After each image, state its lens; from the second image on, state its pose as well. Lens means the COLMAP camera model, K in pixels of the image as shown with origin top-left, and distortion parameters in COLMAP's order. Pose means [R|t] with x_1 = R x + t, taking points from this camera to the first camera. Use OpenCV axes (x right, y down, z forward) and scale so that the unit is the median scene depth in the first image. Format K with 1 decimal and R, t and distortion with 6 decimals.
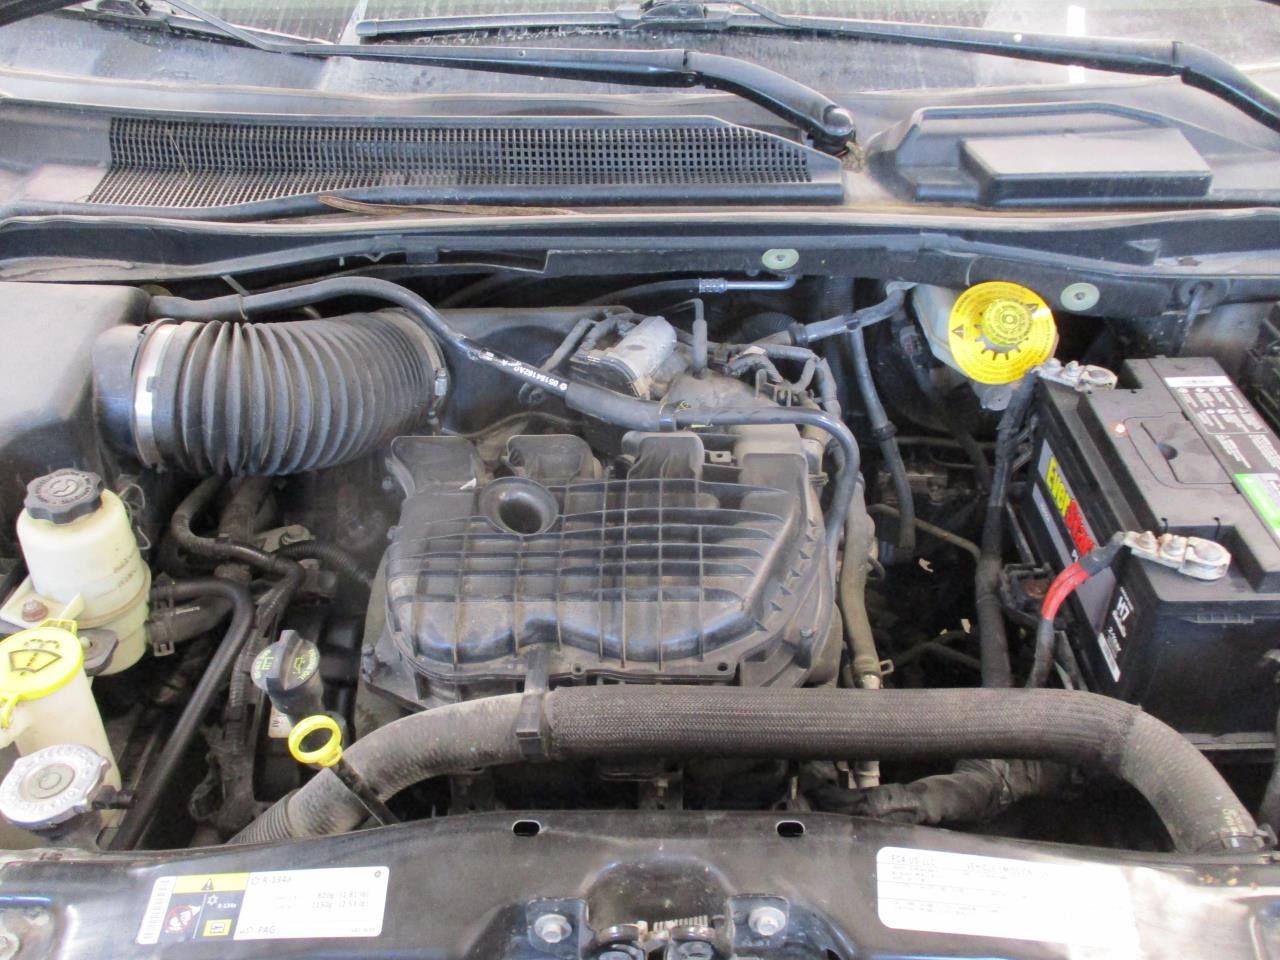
lens RADIAL K [[1143.4, 0, 640.0], [0, 1143.4, 480.0], [0, 0, 1]] dist [0.000271, 0.000622]
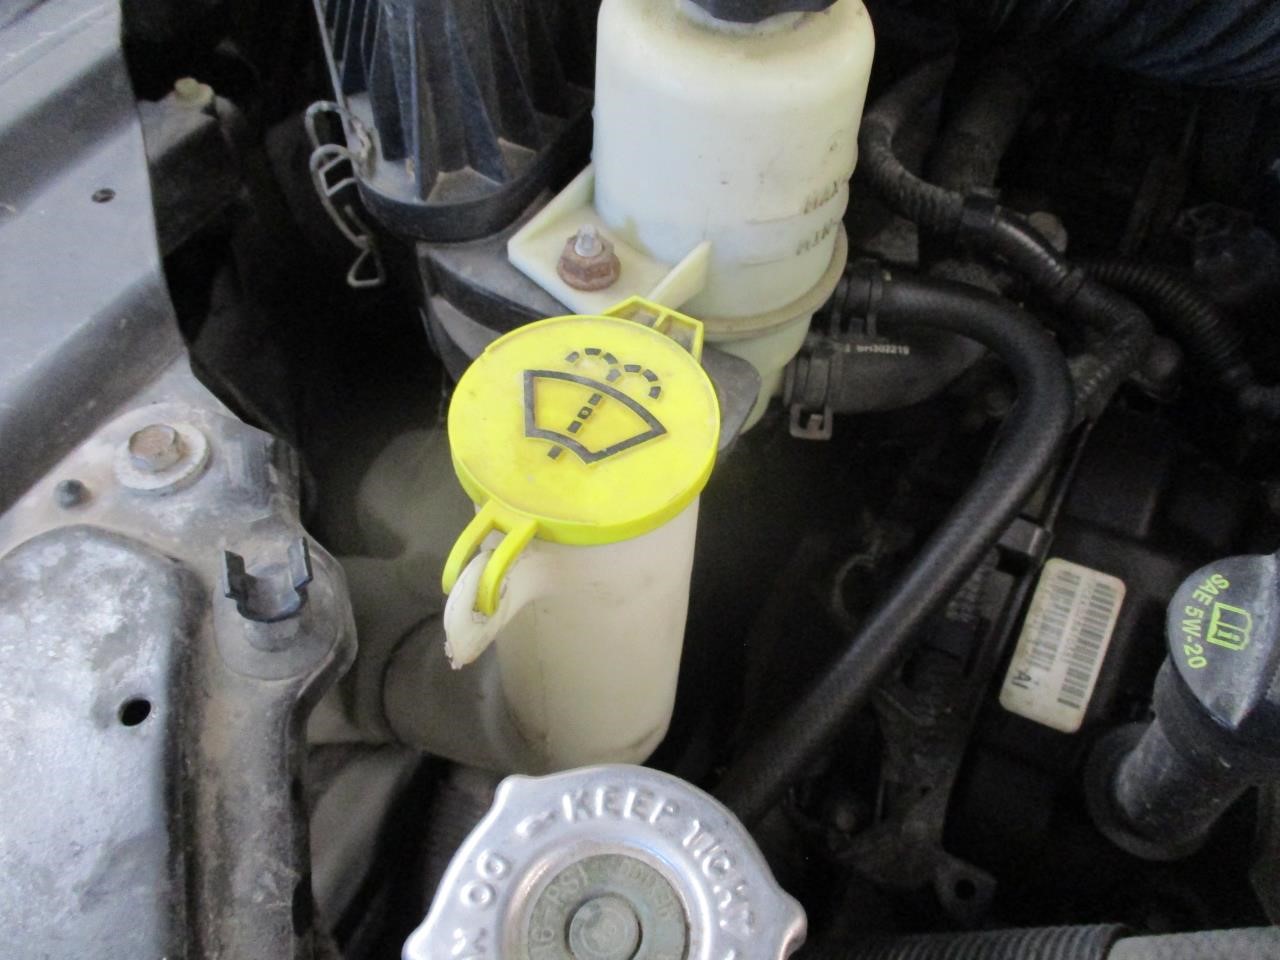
lens RADIAL K [[1143.4, 0, 640.0], [0, 1143.4, 480.0], [0, 0, 1]] dist [0.000271, 0.000622]
pose [[0.907849, 0.317170, -0.274251, -0.379162], [-0.244404, 0.931753, 0.268522, 0.074475], [0.340701, -0.176749, 0.923408, 0.628997]]
